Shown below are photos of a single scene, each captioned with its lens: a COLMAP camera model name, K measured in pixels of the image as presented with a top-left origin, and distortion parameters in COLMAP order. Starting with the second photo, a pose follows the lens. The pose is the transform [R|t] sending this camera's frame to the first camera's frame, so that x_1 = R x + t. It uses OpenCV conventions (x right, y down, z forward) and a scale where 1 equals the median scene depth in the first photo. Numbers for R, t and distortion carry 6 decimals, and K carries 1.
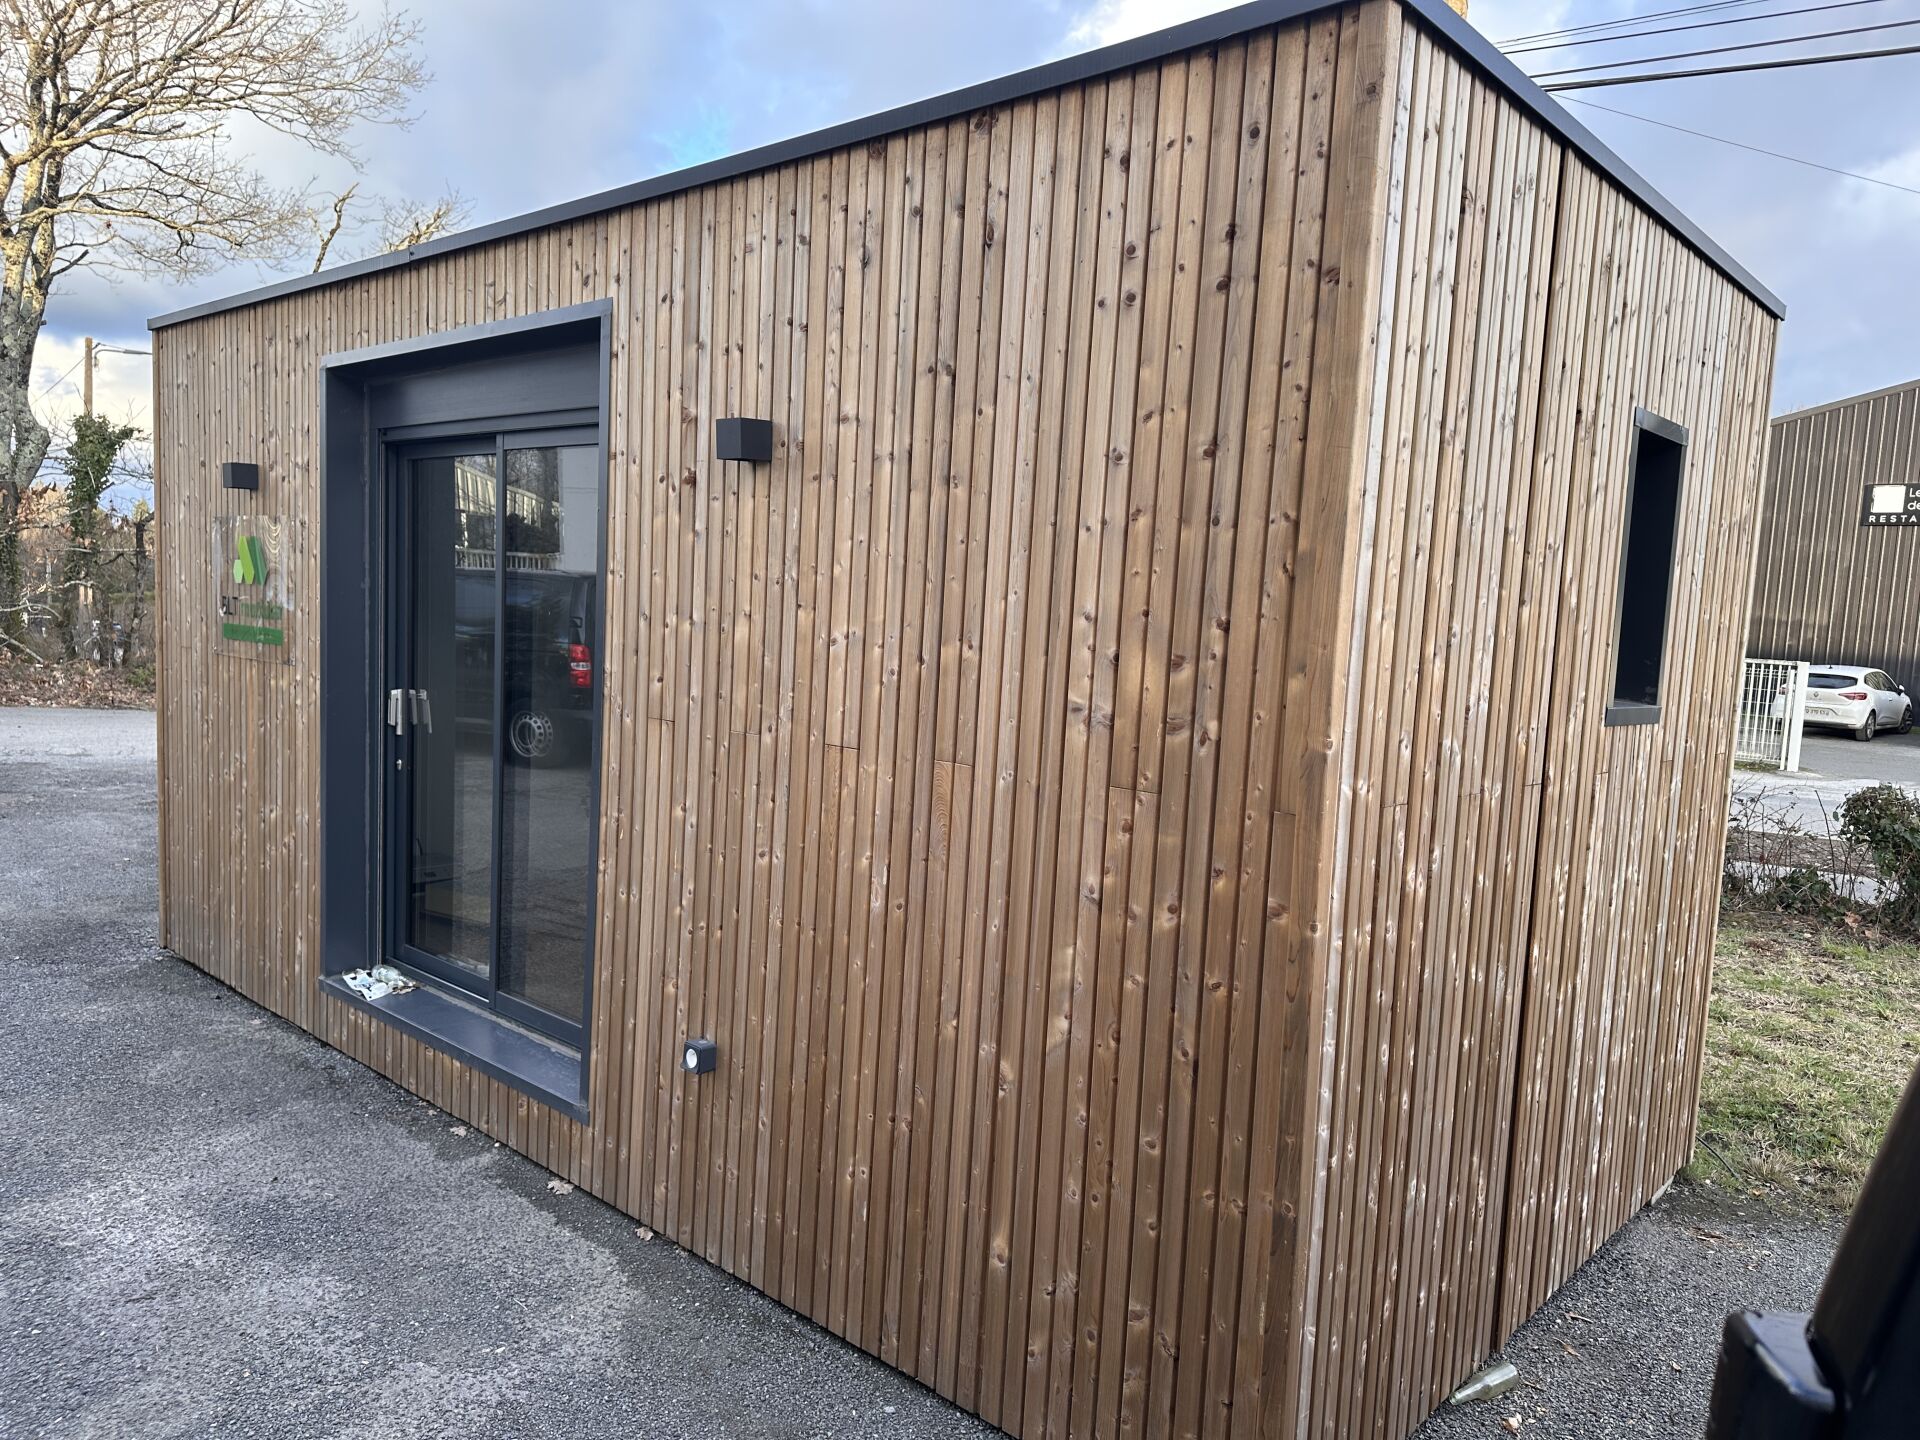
lens RADIAL K [[1315.6, 0, 952.7], [0, 1315.6, 726.7], [0, 0, 1]] dist [0.175395, -0.273932]
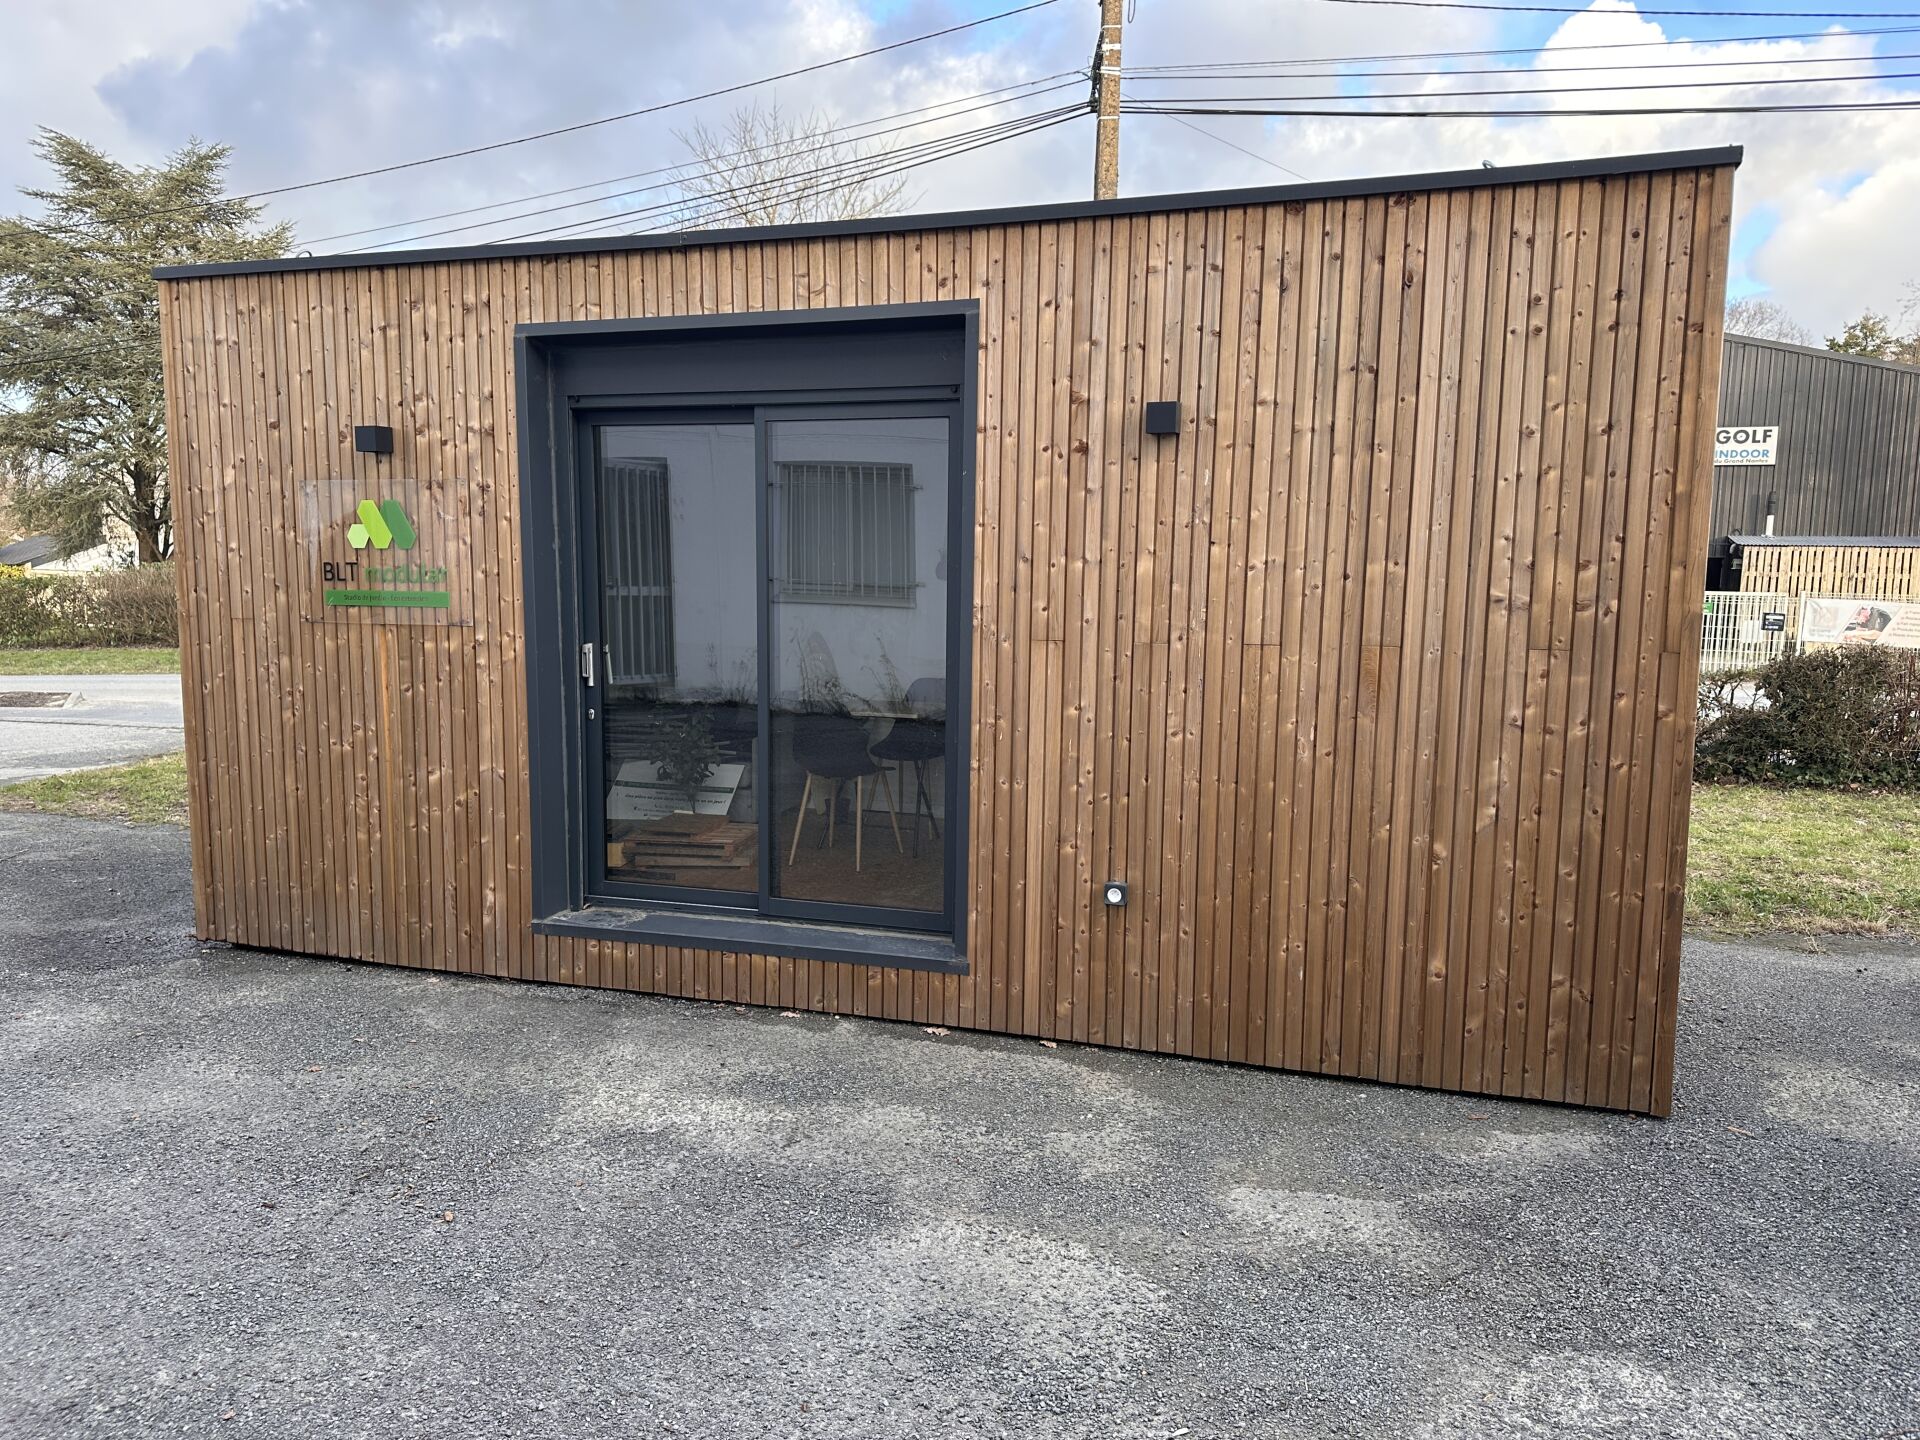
lens RADIAL K [[1315.6, 0, 952.7], [0, 1315.6, 726.7], [0, 0, 1]] dist [0.175395, -0.273932]
pose [[0.914764, -0.078993, 0.396190, -0.956890], [0.066970, 0.996779, 0.044112, 0.017966], [-0.398398, -0.013820, 0.917108, -0.137782]]
